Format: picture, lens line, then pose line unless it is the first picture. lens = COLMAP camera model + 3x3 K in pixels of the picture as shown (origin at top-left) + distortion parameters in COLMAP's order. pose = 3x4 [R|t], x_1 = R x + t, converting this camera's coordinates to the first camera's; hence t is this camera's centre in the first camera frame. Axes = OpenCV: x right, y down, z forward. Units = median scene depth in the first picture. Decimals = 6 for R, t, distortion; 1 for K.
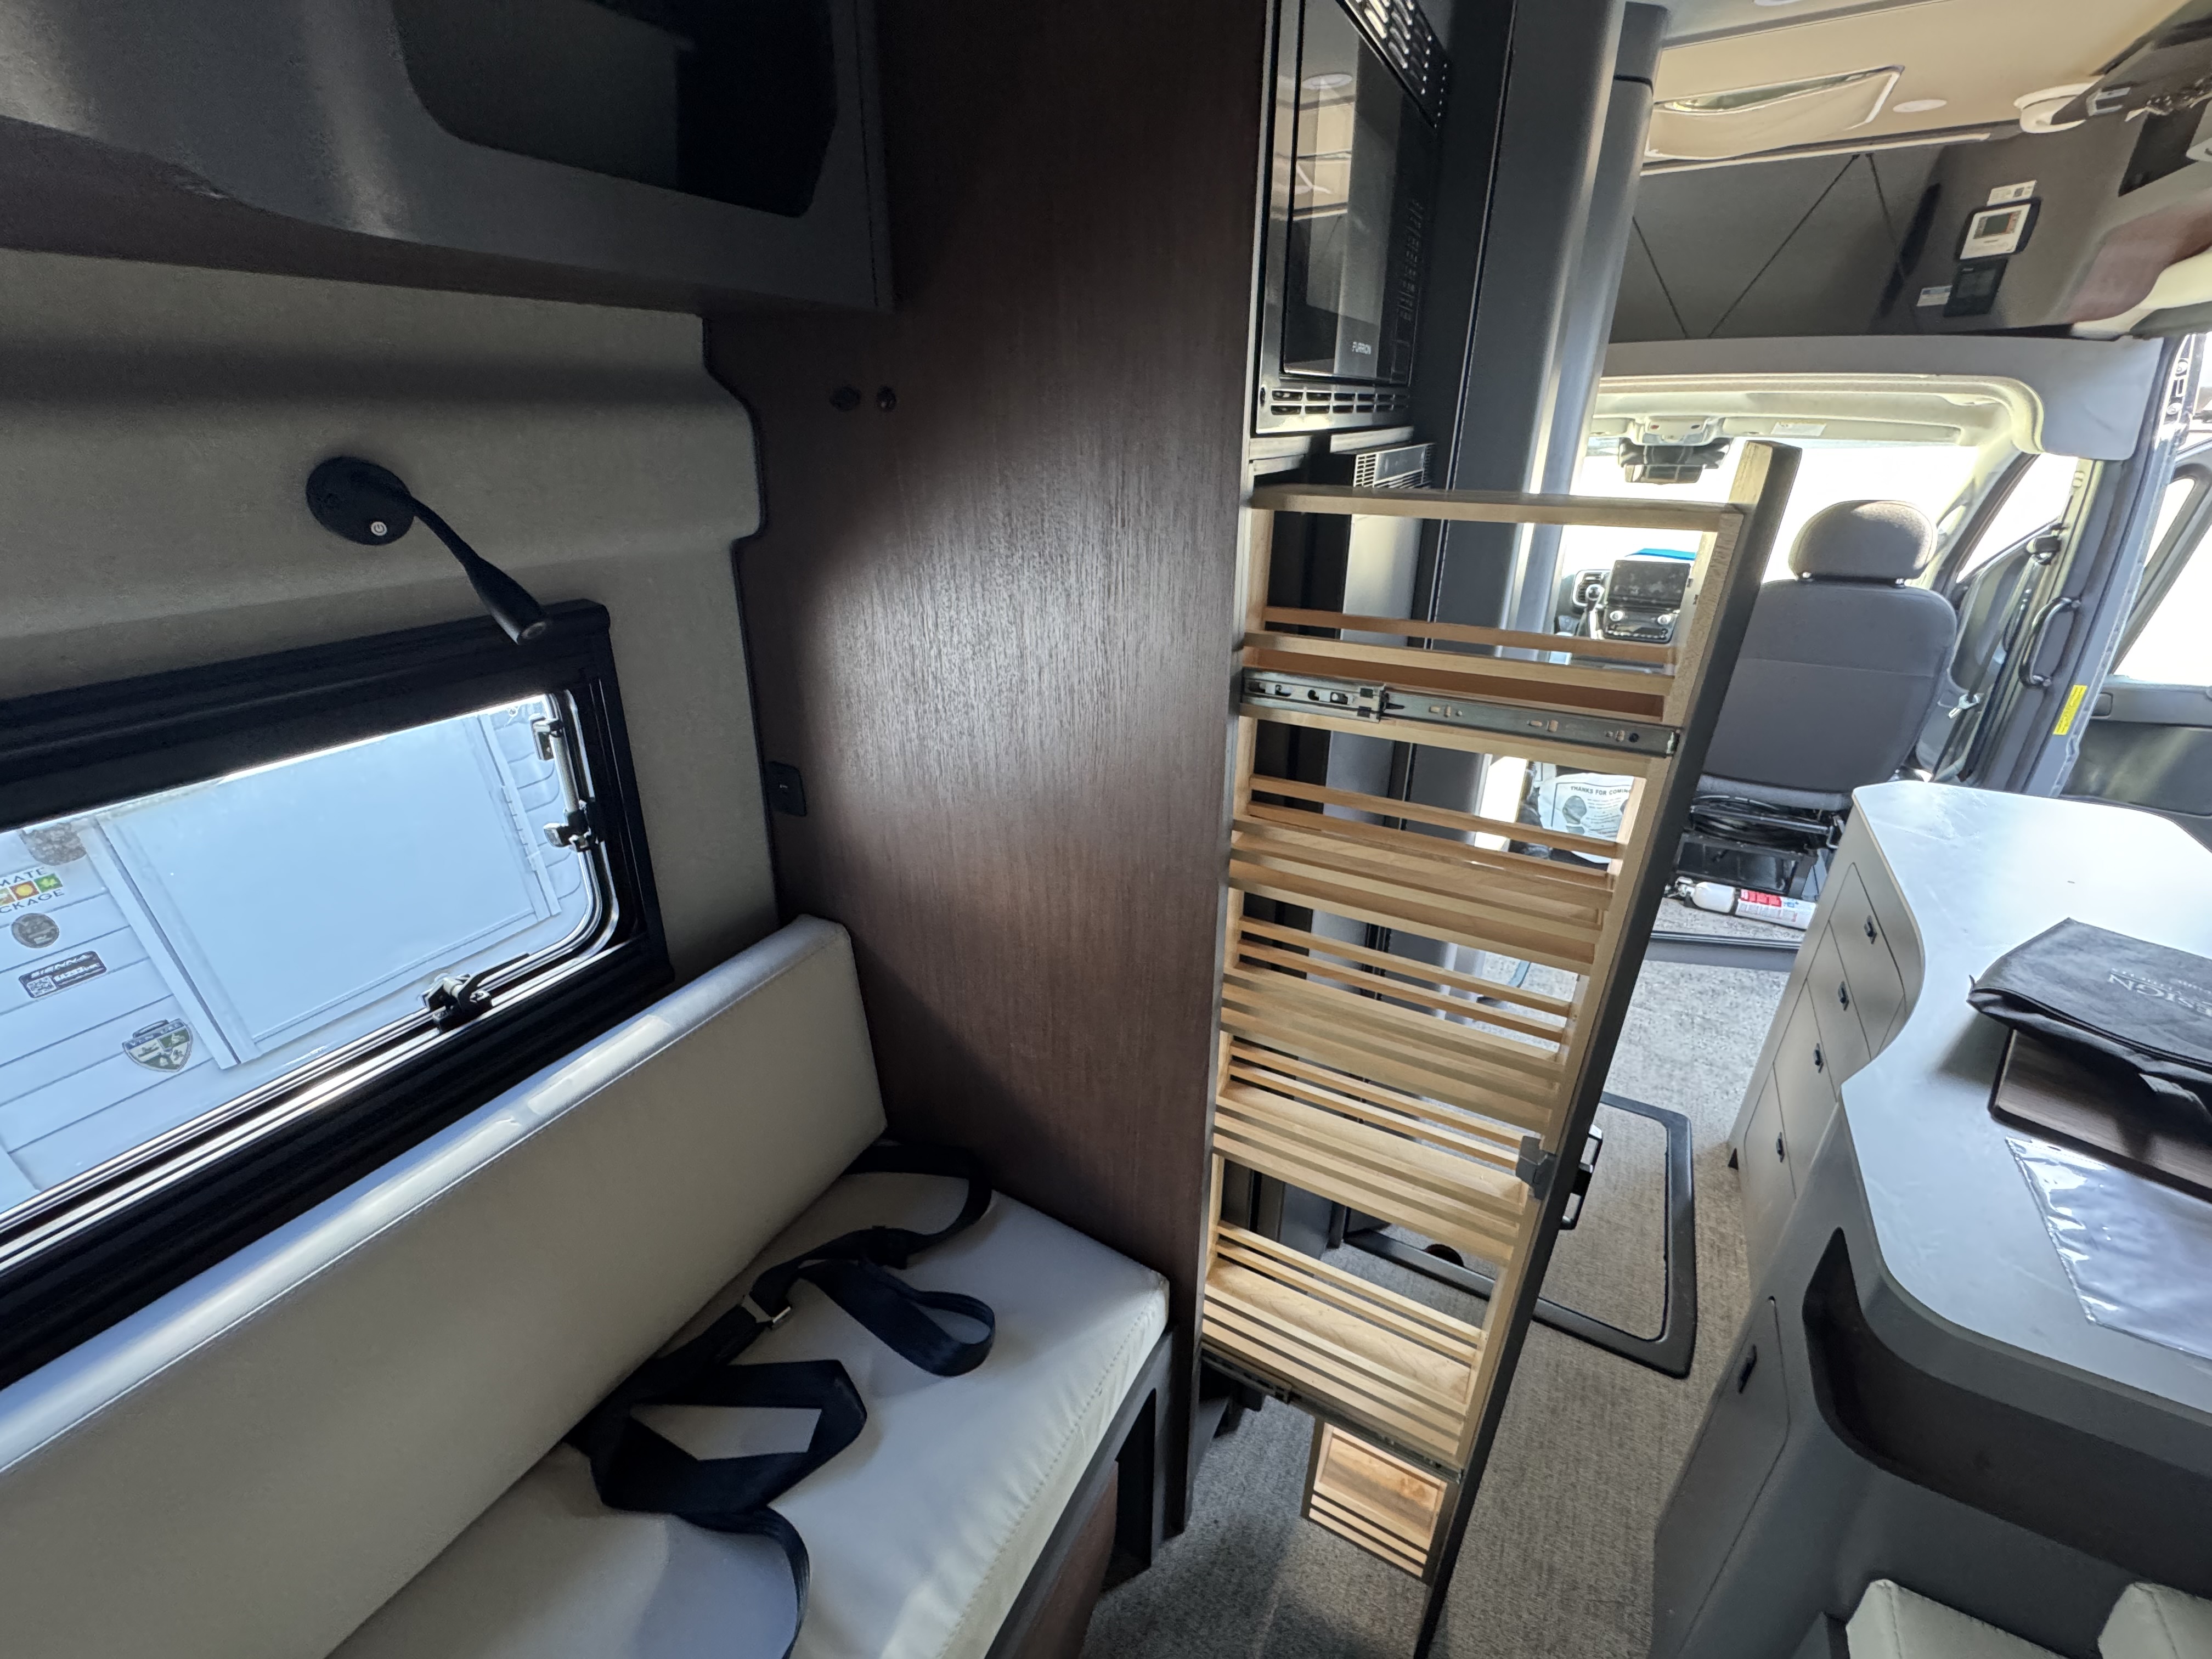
lens RADIAL K [[891.4, 0, 1104.5], [0, 891.4, 833.2], [0, 0, 1]] dist [-0.009076, 0.000679]
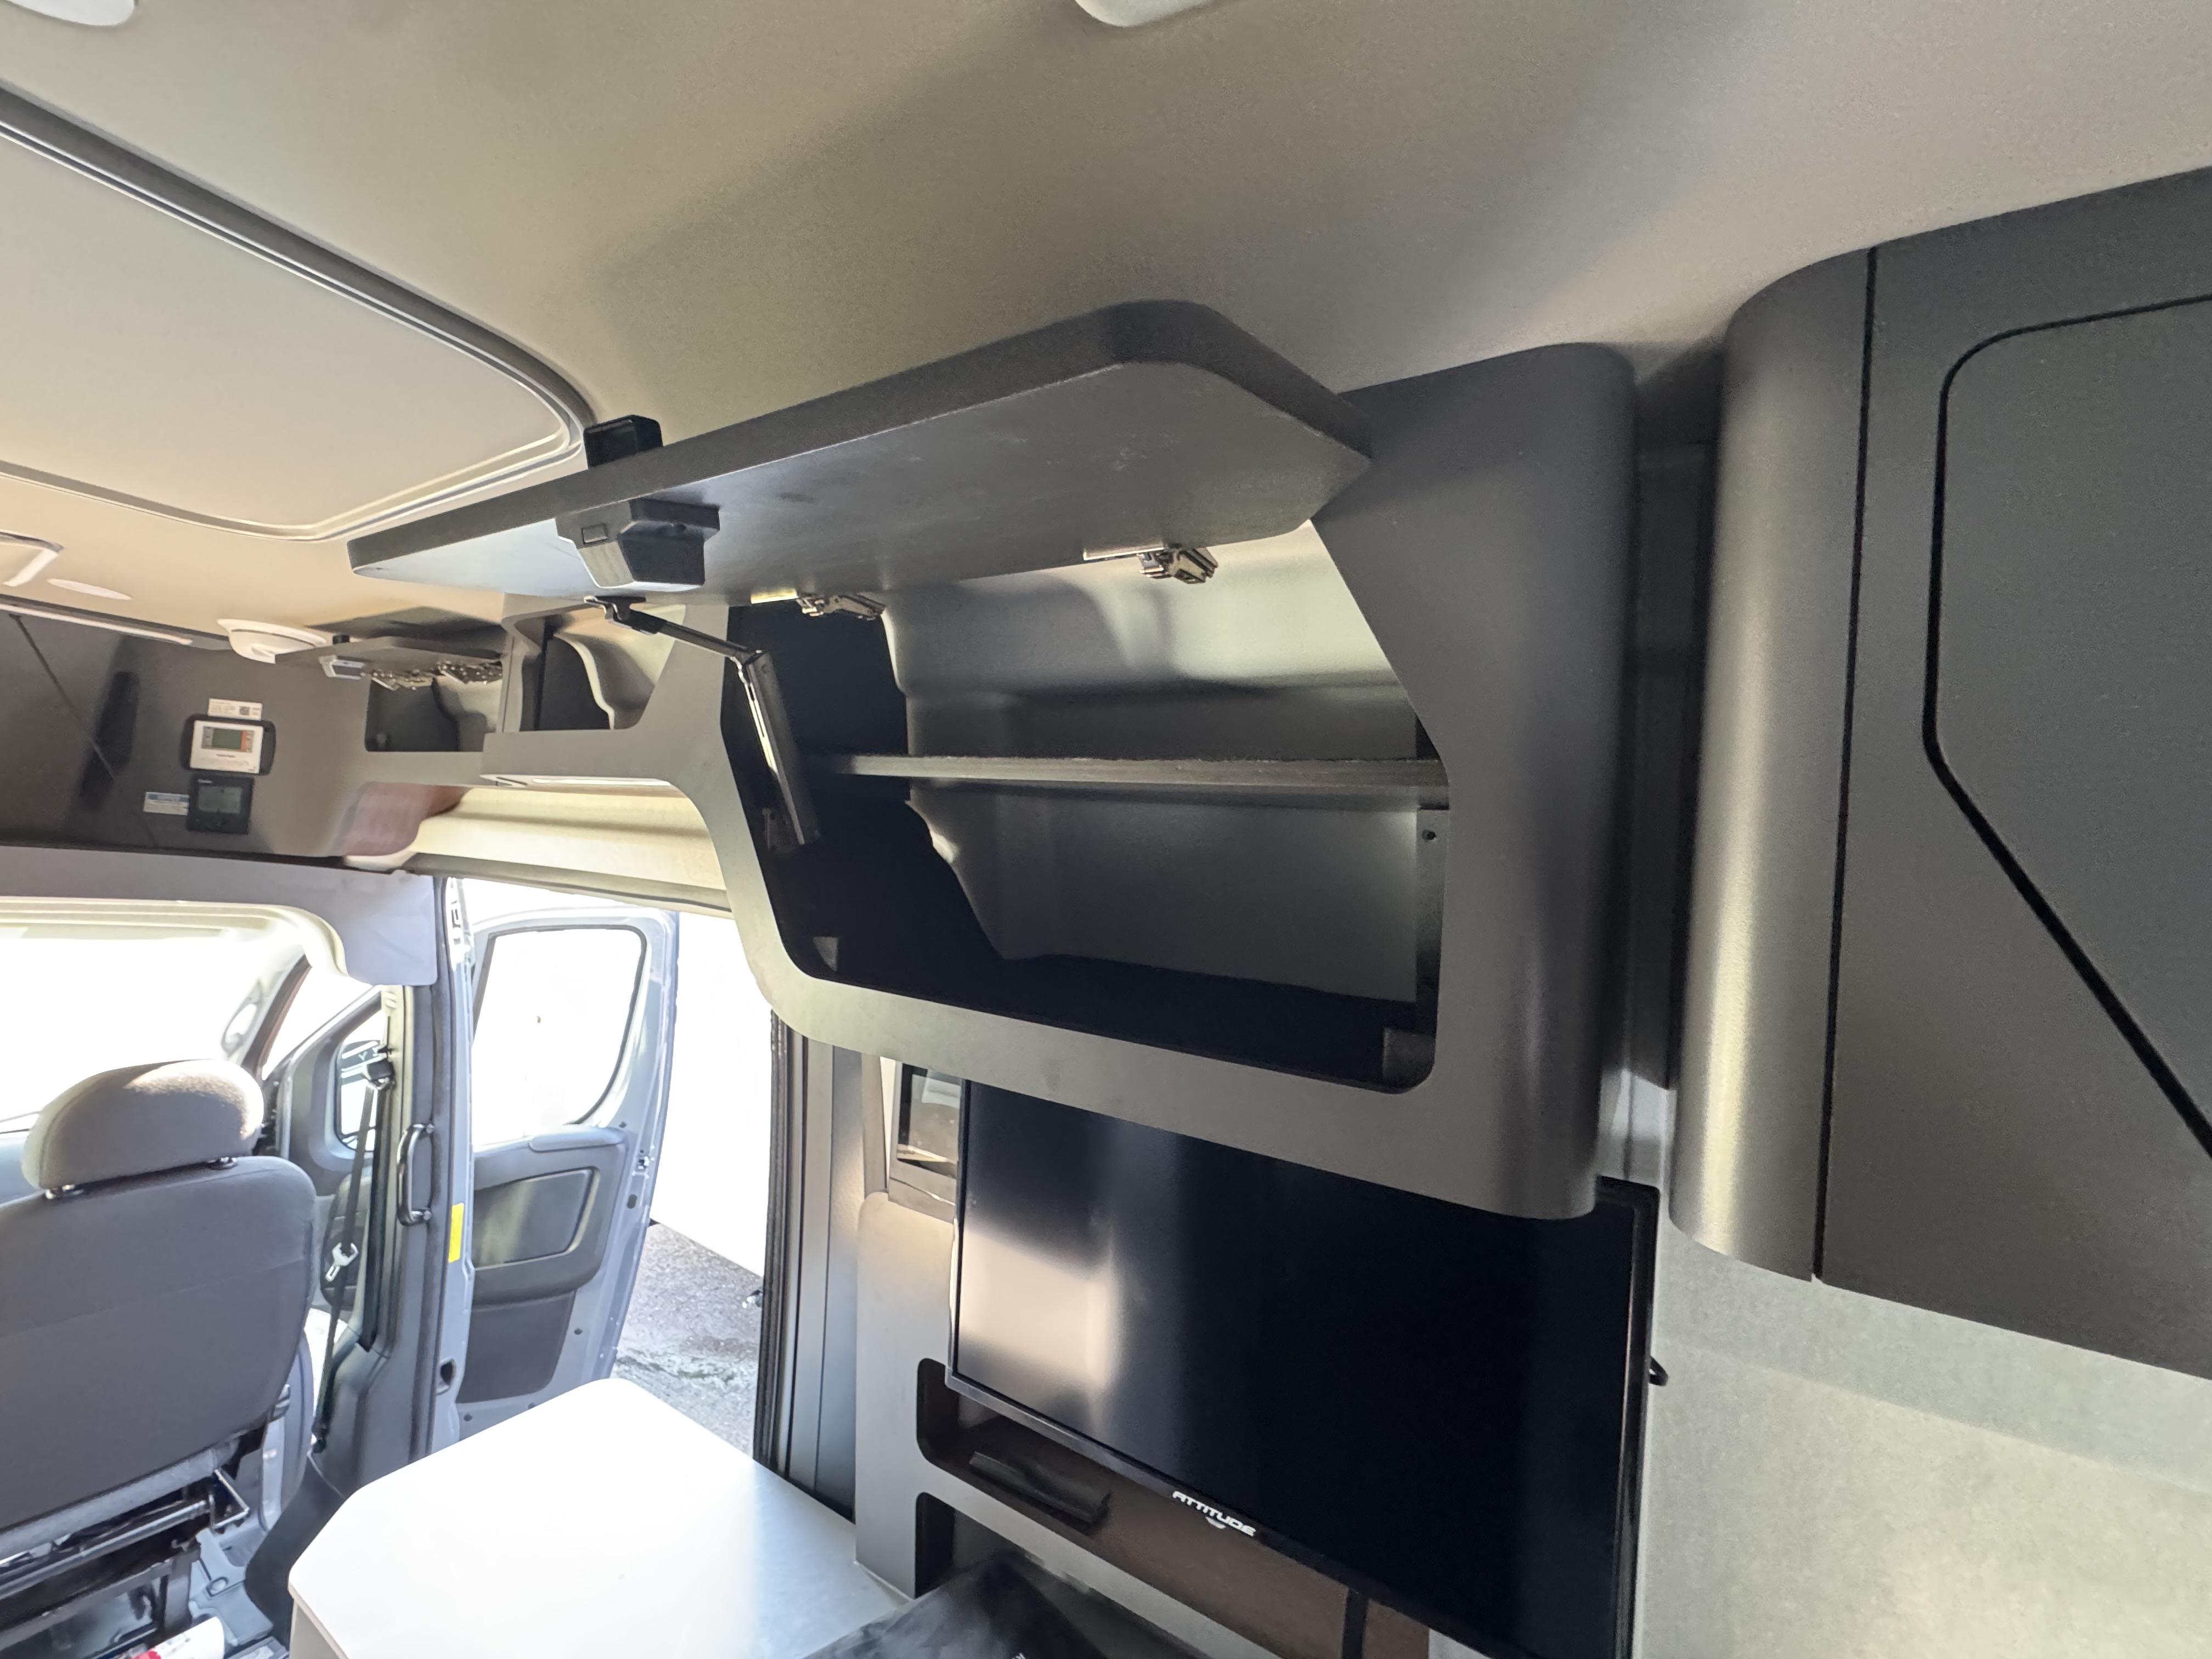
lens RADIAL K [[891.4, 0, 1108.0], [0, 891.4, 841.5], [0, 0, 1]] dist [-0.009076, 0.000679]
pose [[0.023213, 0.046722, 0.998638, 0.186978], [0.354063, 0.933779, -0.051917, -0.251754], [-0.934933, 0.354786, 0.005134, 0.236253]]
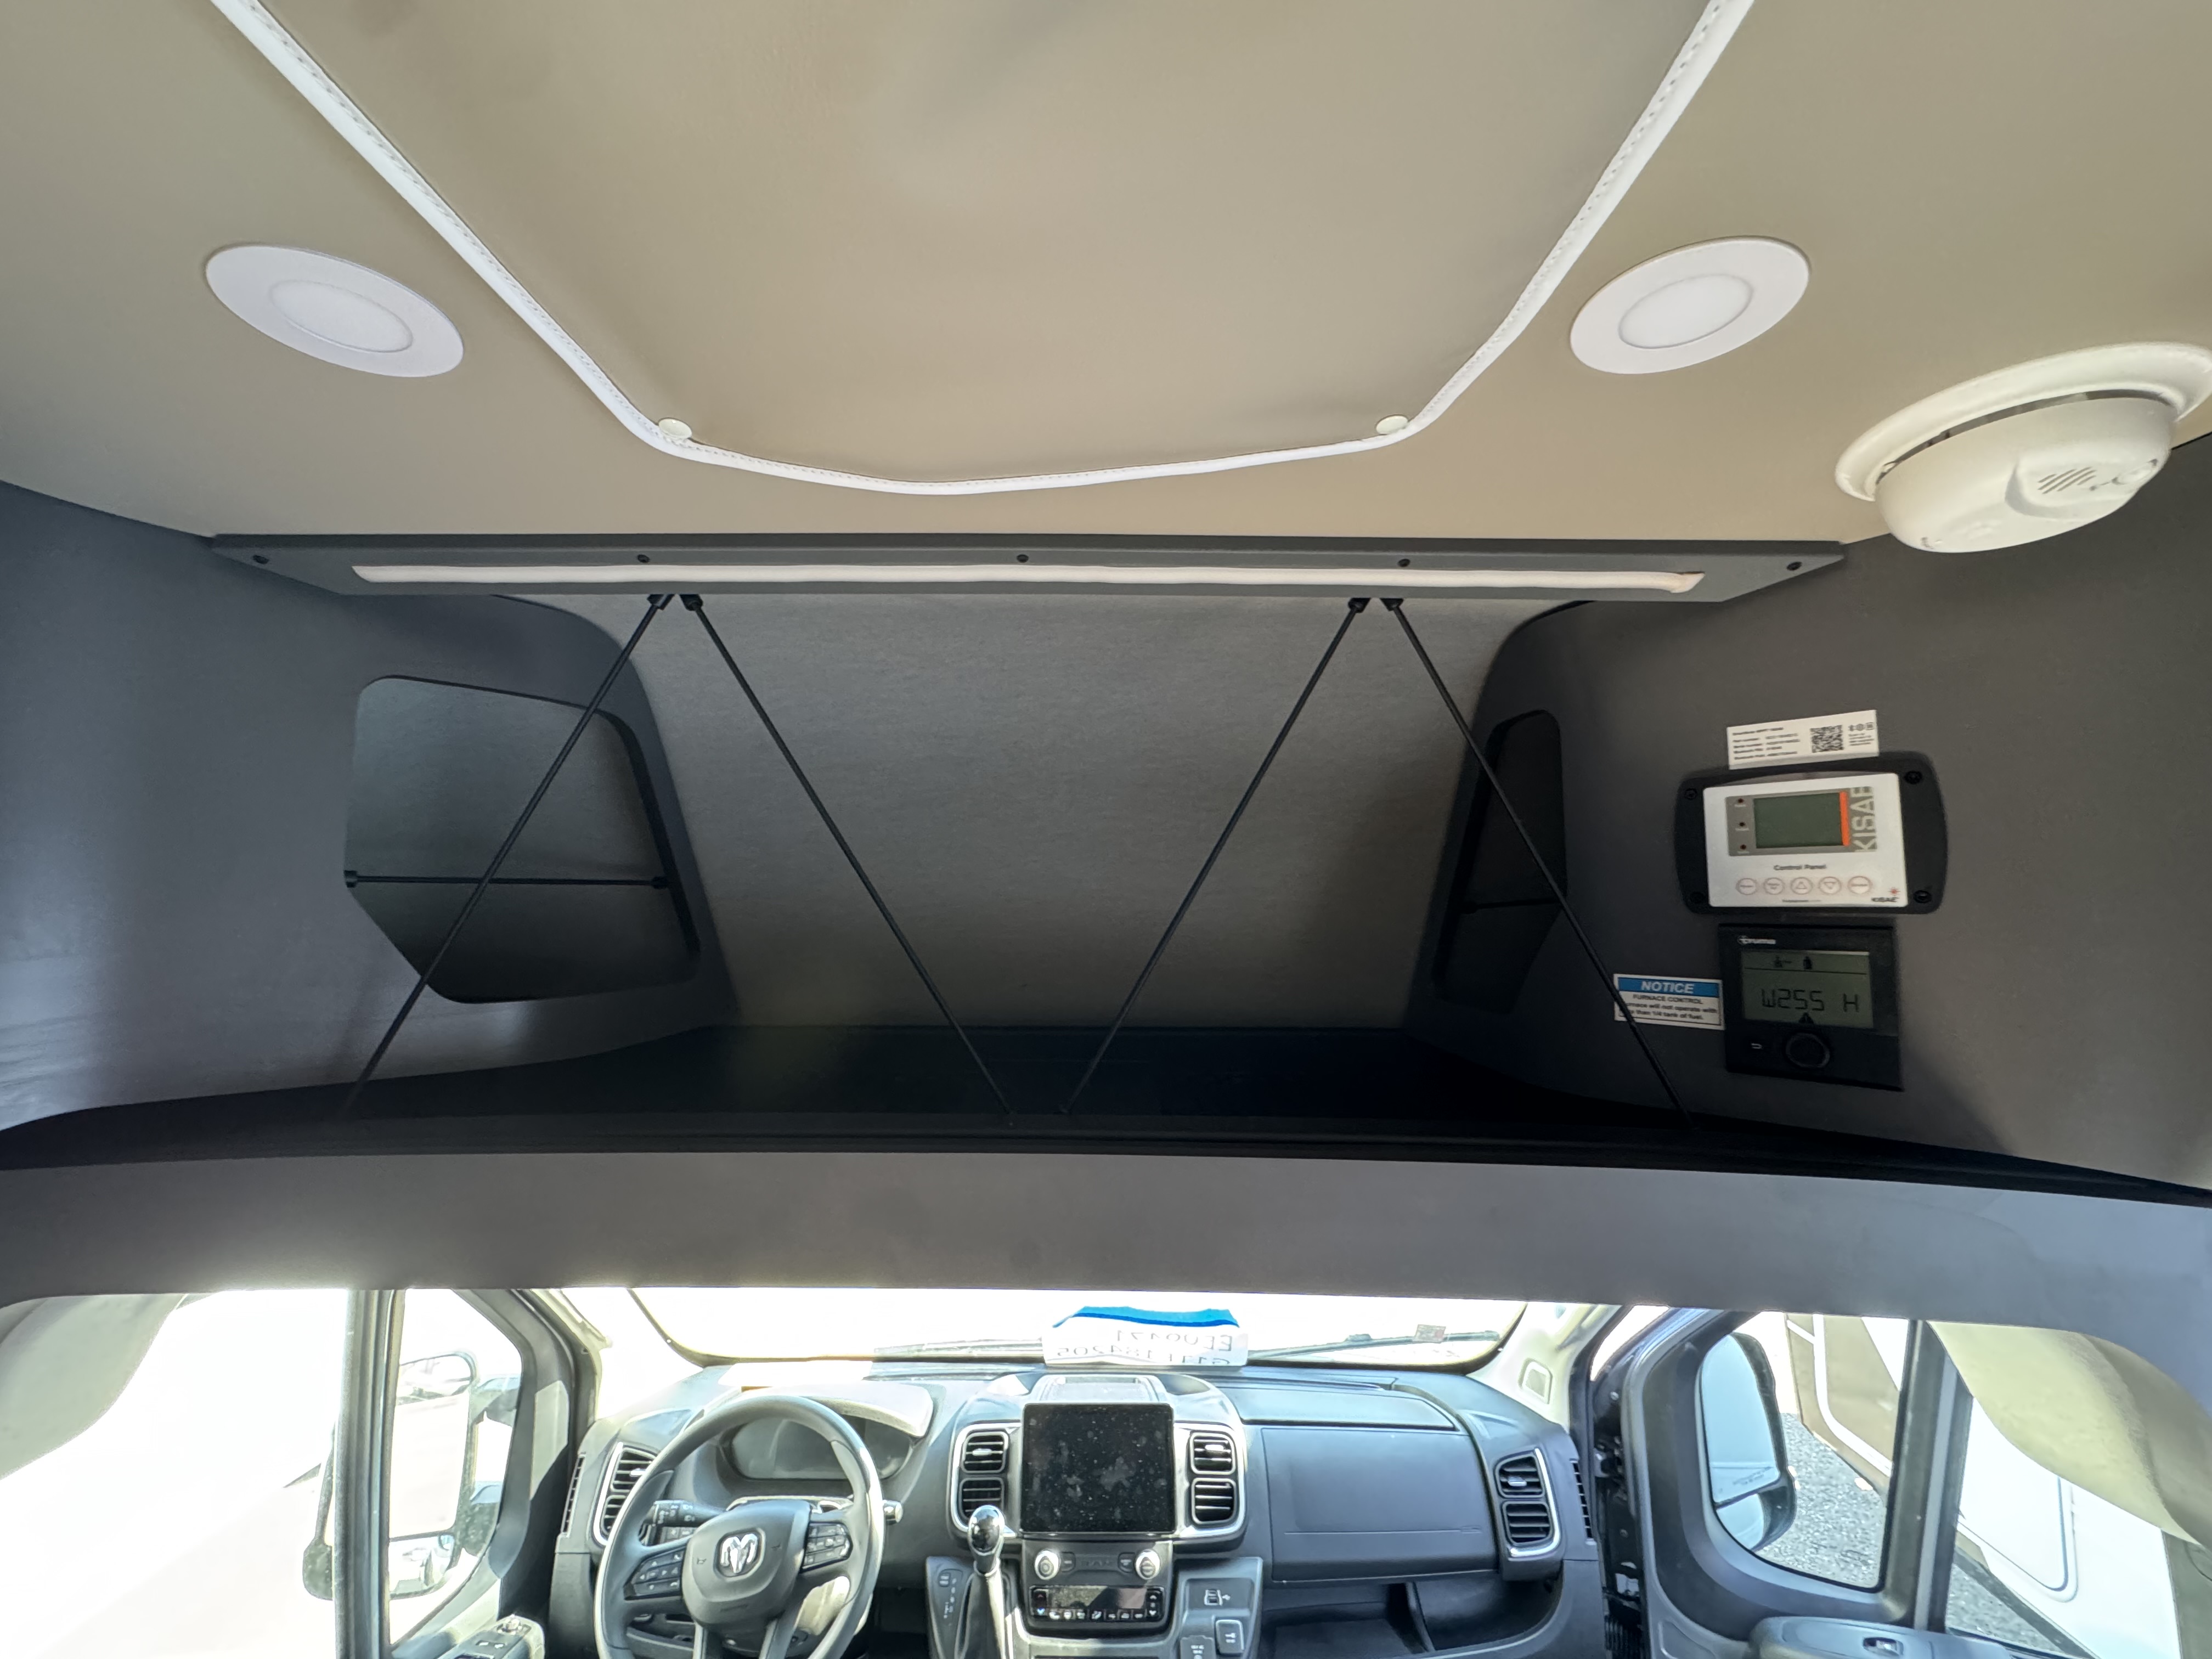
lens RADIAL K [[891.4, 0, 1103.5], [0, 891.4, 827.1], [0, 0, 1]] dist [-0.009076, 0.000679]
pose [[0.864353, 0.056591, 0.499691, 0.631282], [0.206906, 0.865628, -0.455936, -0.586756], [-0.458348, 0.497479, 0.736499, 0.867237]]
